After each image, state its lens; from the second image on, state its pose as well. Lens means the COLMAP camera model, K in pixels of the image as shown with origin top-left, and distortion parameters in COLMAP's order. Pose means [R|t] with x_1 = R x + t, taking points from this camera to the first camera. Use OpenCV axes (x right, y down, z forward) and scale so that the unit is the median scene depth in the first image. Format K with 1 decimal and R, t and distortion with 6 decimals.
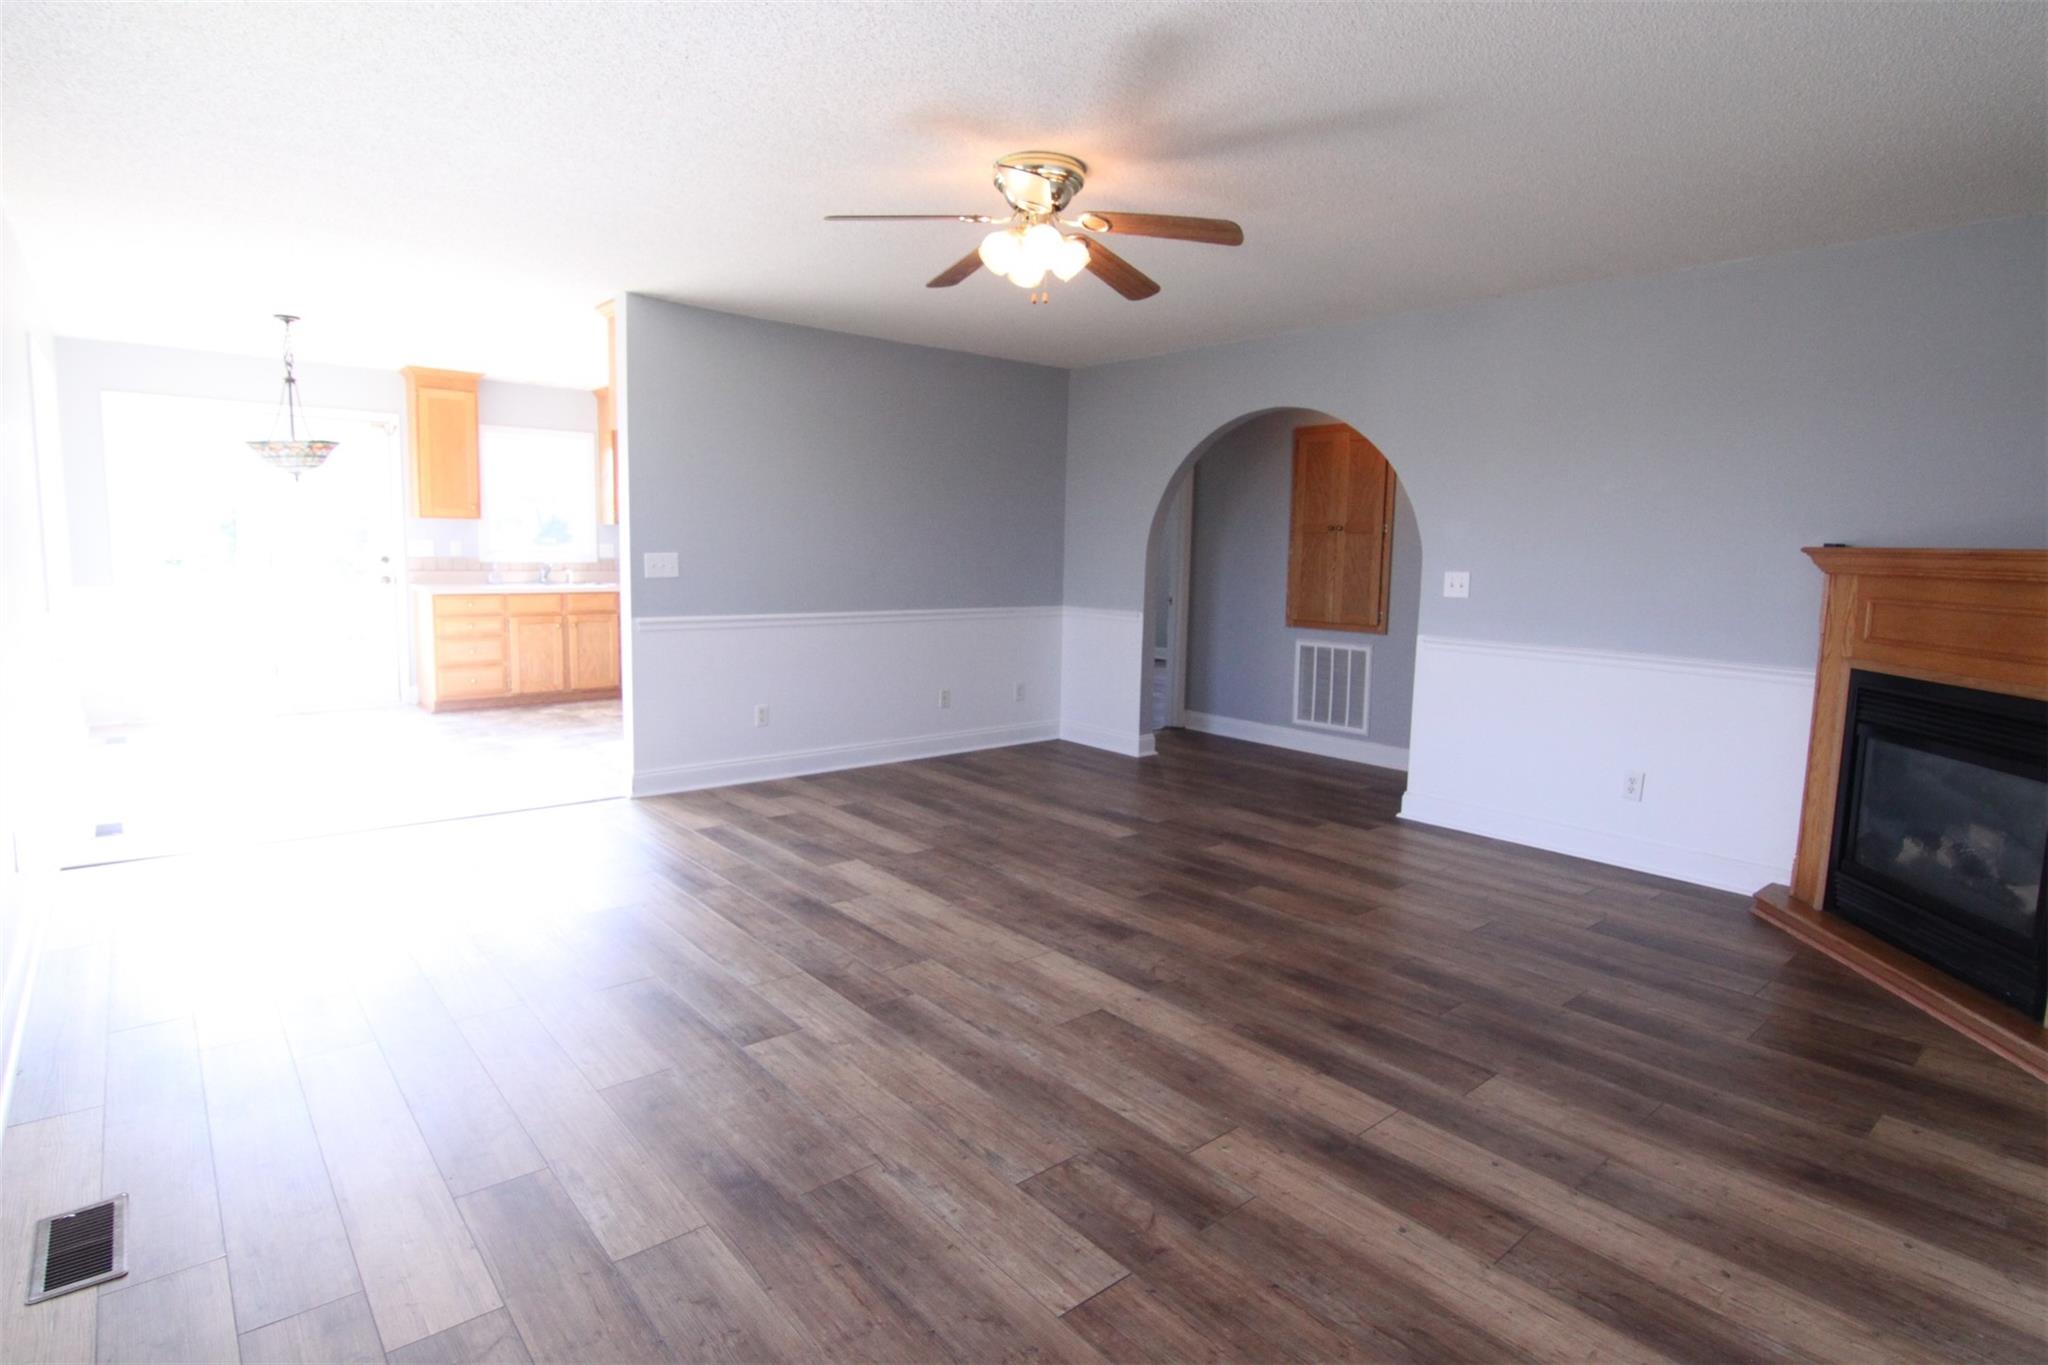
lens RADIAL K [[1054.1, 0, 1028.6], [0, 1054.1, 667.2], [0, 0, 1]] dist [-0.002899, -0.013789]
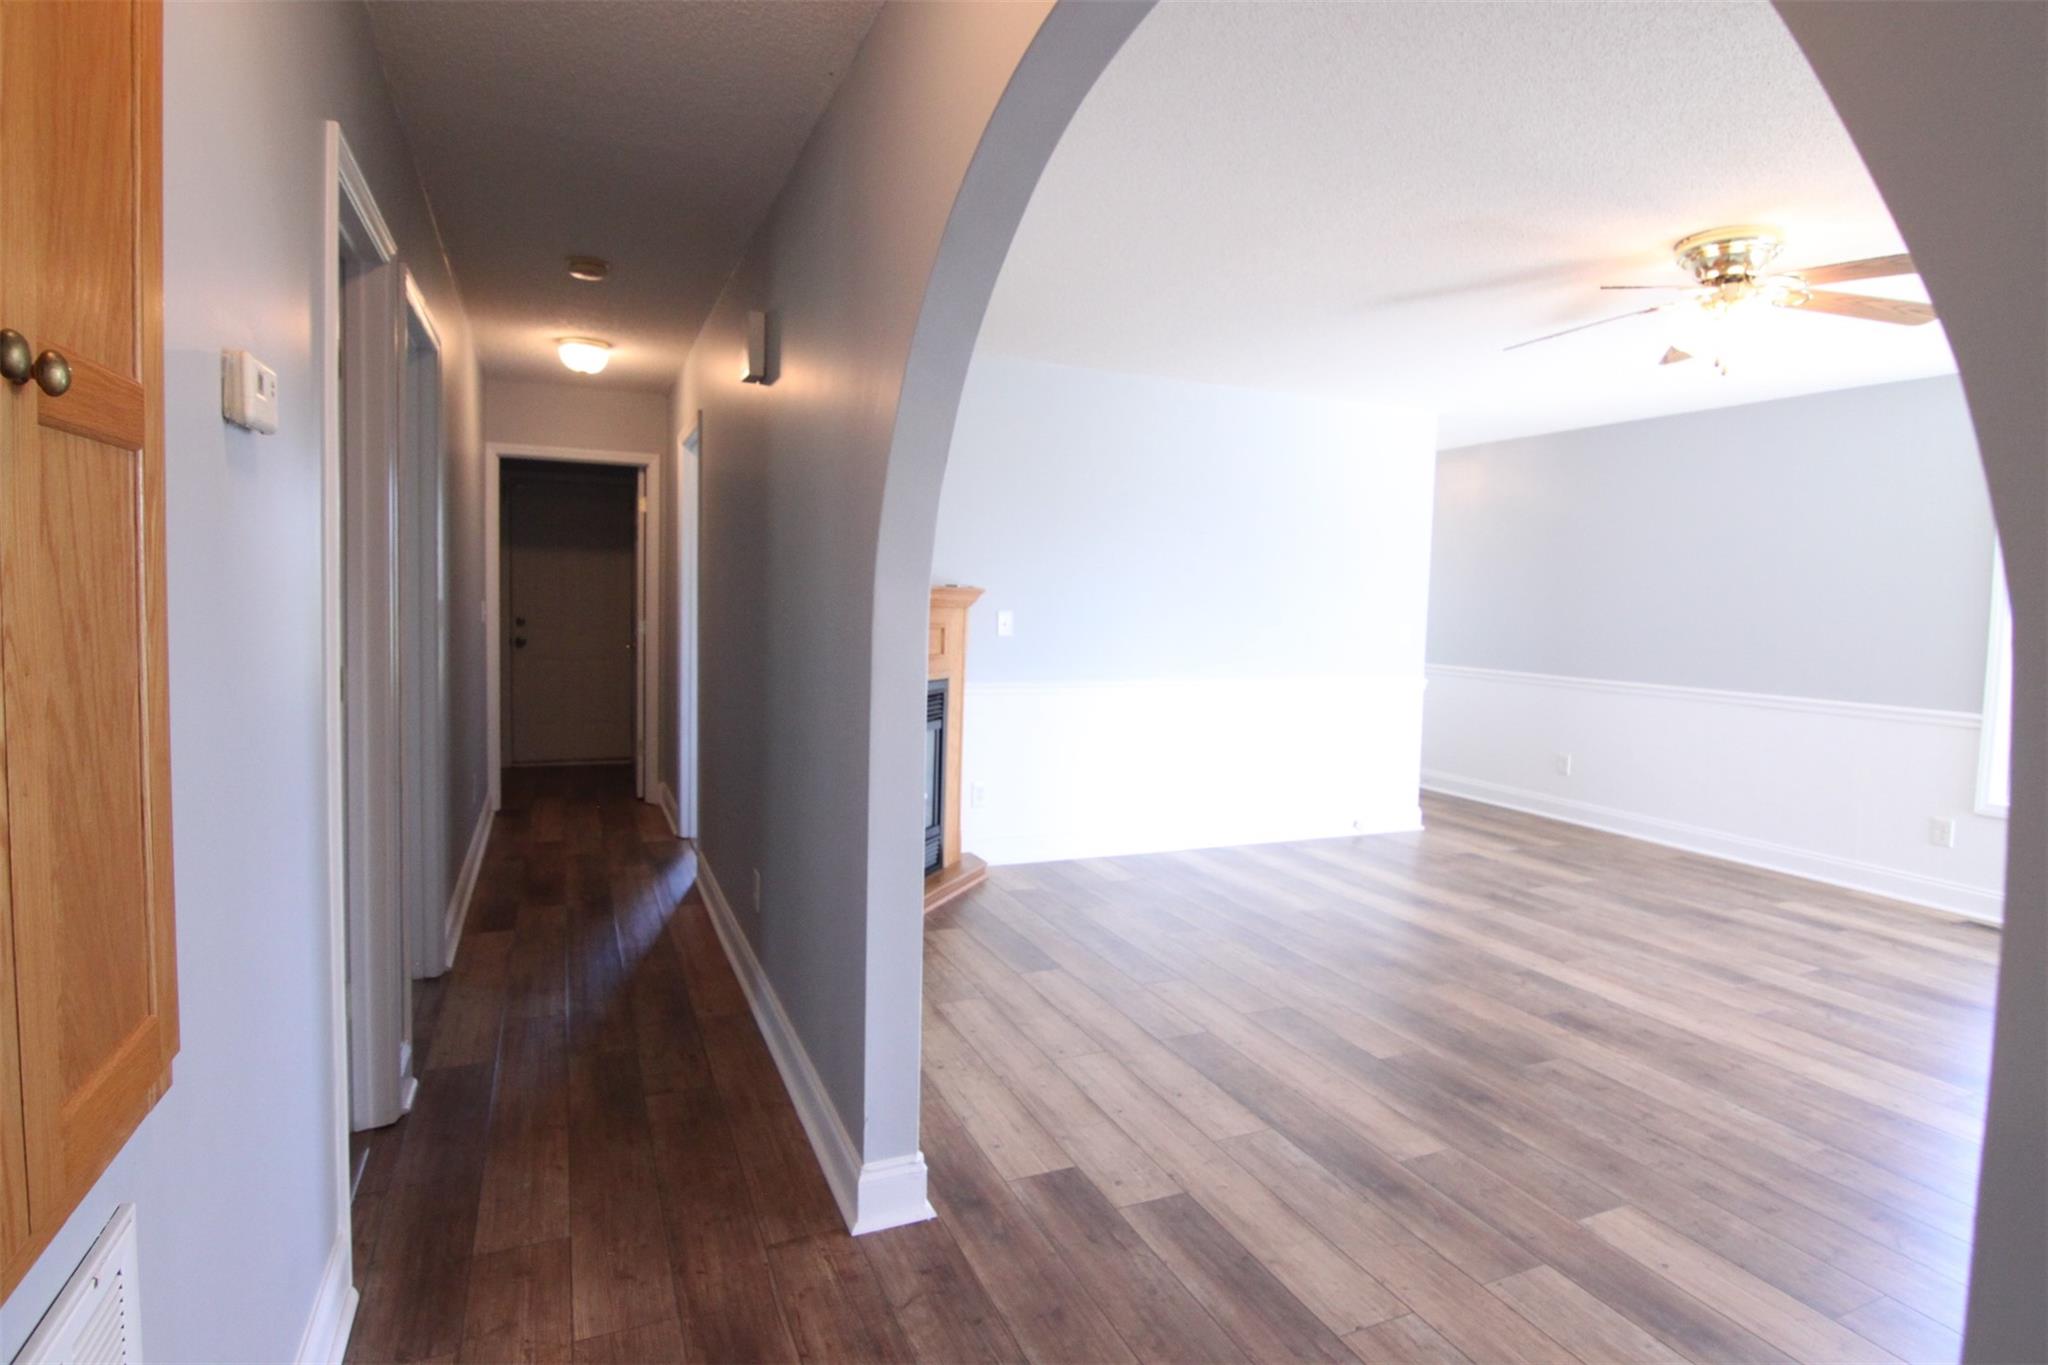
lens RADIAL K [[1054.1, 0, 1028.6], [0, 1054.1, 667.2], [0, 0, 1]] dist [-0.002899, -0.013789]
pose [[-0.957308, -0.066747, 0.281260, 0.262329], [-0.015455, 0.983403, 0.180774, -0.194484], [-0.288658, 0.168710, -0.942451, 1.703965]]
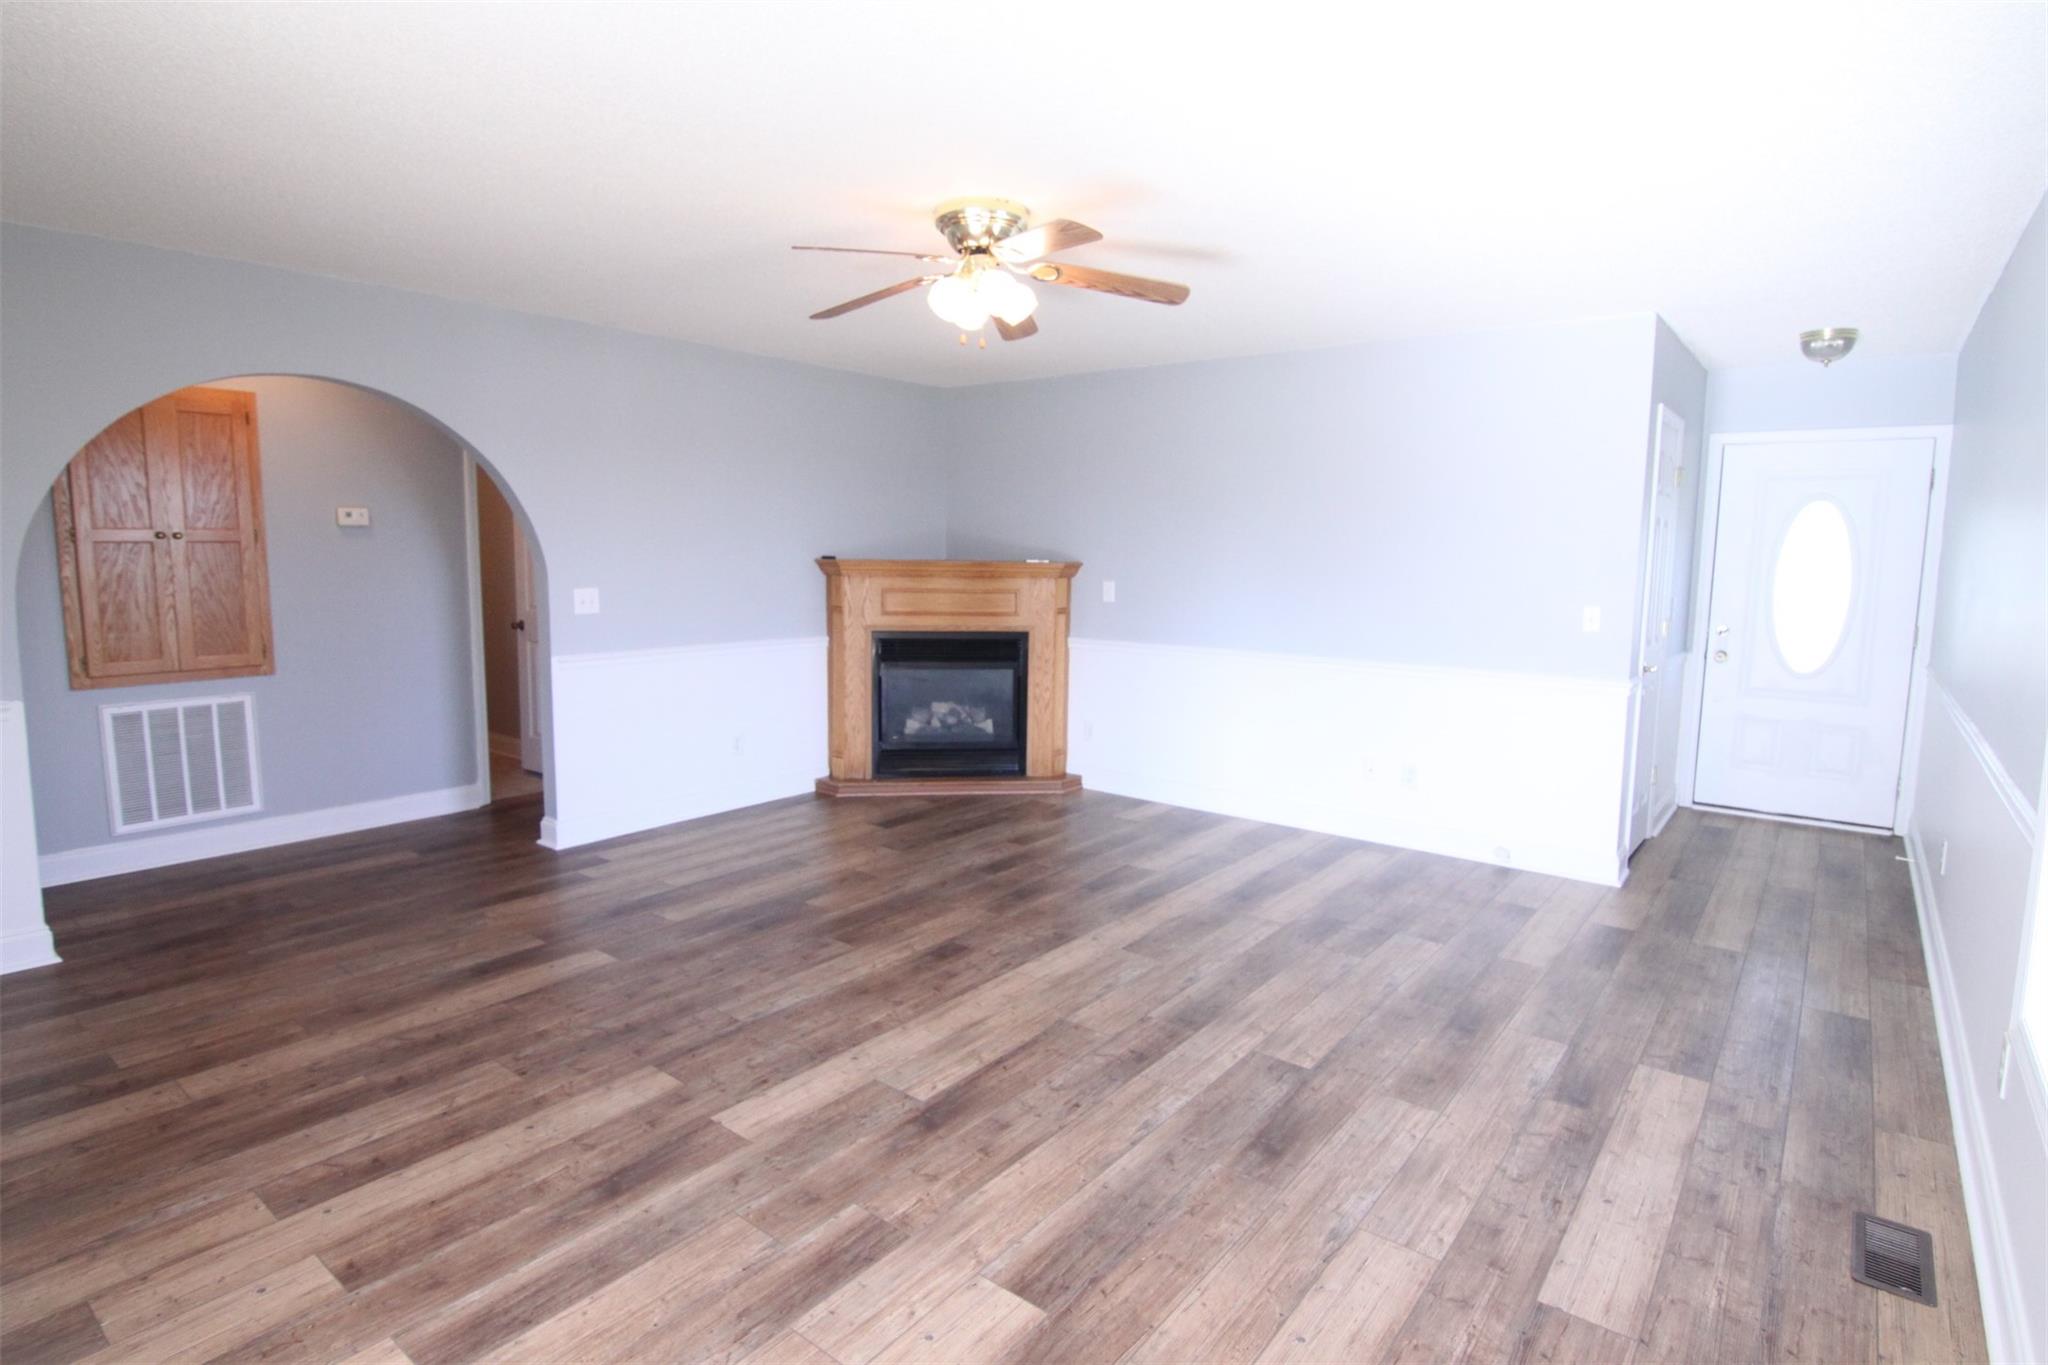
lens RADIAL K [[1054.1, 0, 1028.6], [0, 1054.1, 667.2], [0, 0, 1]] dist [-0.002899, -0.013789]
pose [[-0.199103, -0.139347, 0.970021, -0.790961], [0.095020, 0.982430, 0.160633, -0.164784], [-0.975361, 0.124154, -0.182364, 0.930836]]
